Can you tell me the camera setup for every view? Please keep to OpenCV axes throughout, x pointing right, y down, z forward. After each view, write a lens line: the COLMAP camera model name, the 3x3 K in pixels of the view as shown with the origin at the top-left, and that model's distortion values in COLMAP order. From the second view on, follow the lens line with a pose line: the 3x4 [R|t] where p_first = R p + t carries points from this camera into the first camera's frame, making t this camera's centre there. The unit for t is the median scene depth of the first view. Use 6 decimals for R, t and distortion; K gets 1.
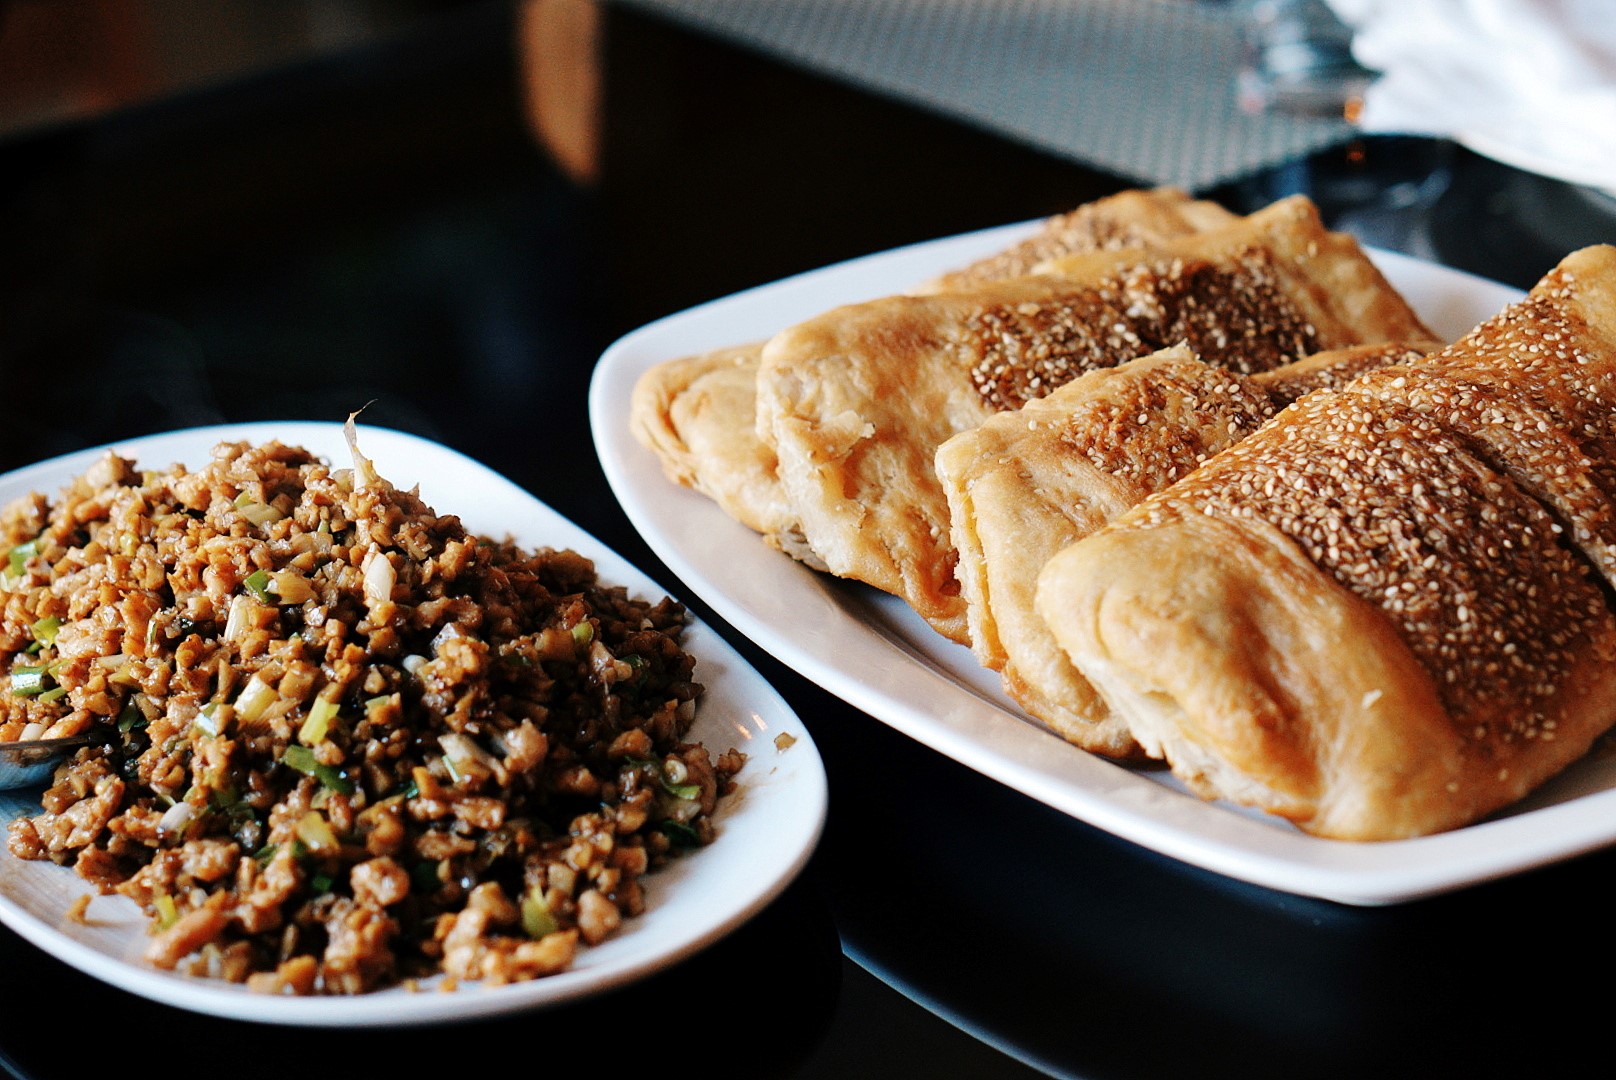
lens RADIAL K [[3699.9, 0, 808.0], [0, 3699.9, 540.0], [0, 0, 1]] dist [0.323166, -0.219768]
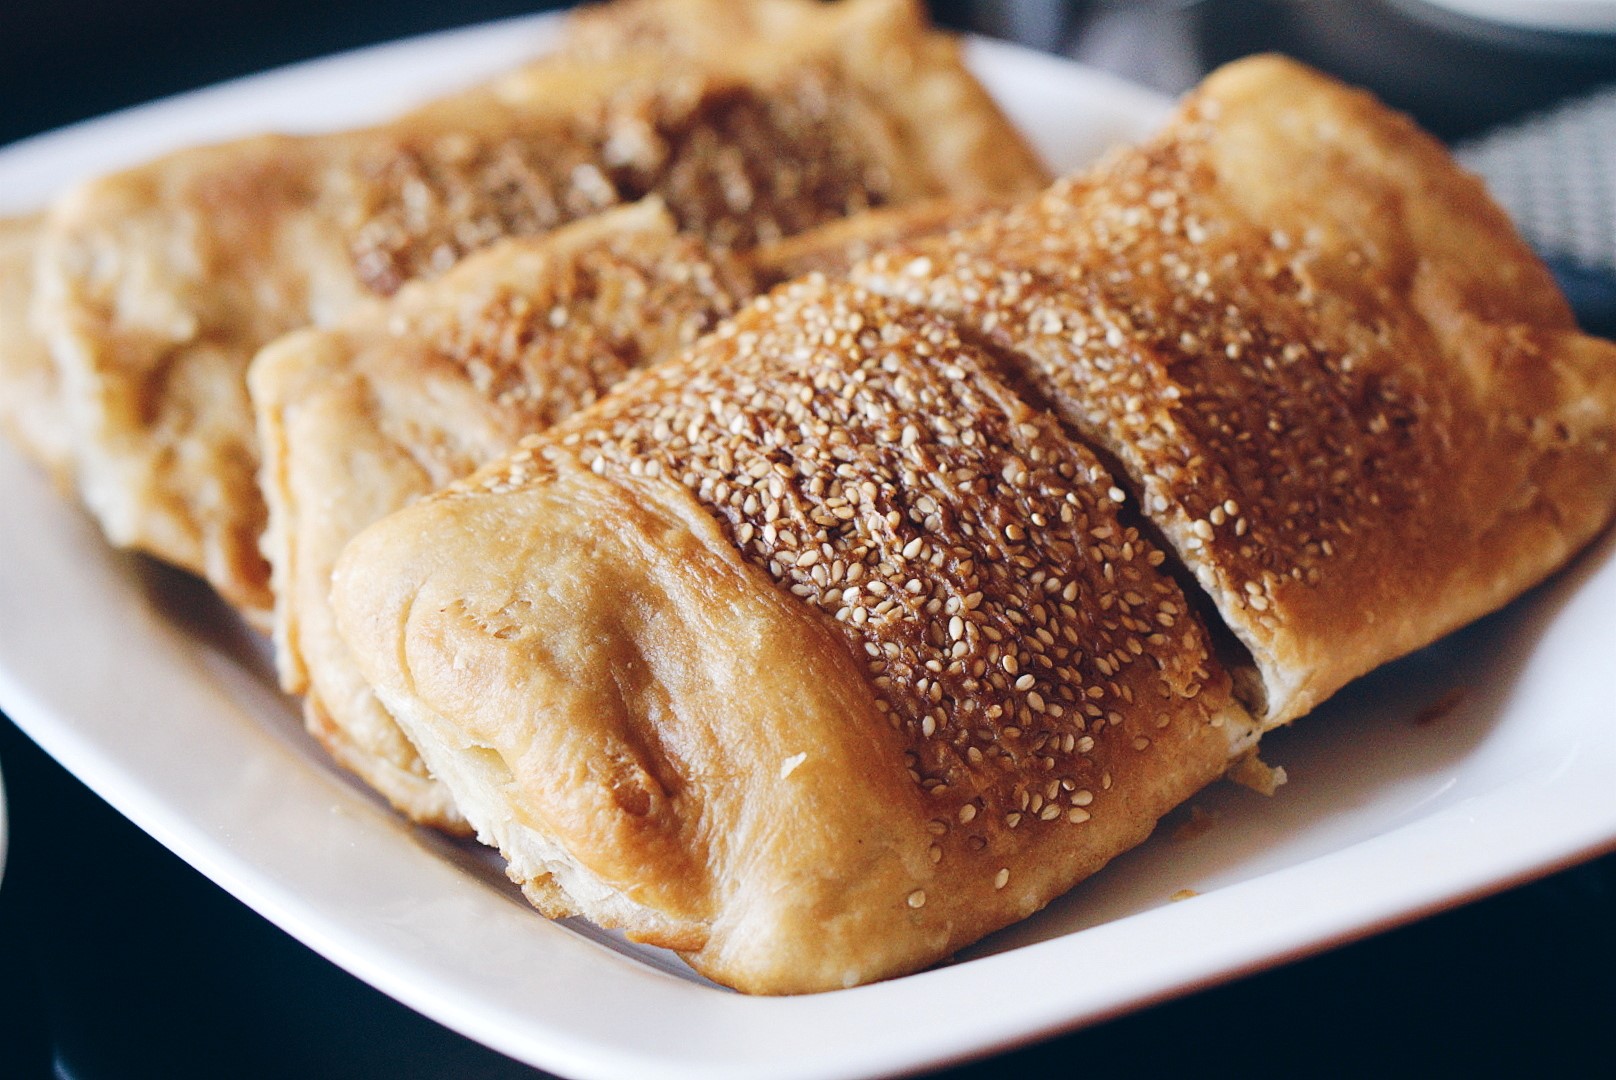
lens RADIAL K [[3699.9, 0, 808.0], [0, 3699.9, 540.0], [0, 0, 1]] dist [0.323166, -0.219768]
pose [[0.998547, 0.006849, -0.053448, 0.181649], [-0.003885, 0.998458, 0.055379, -0.031383], [0.053745, -0.055091, 0.997034, 0.345790]]
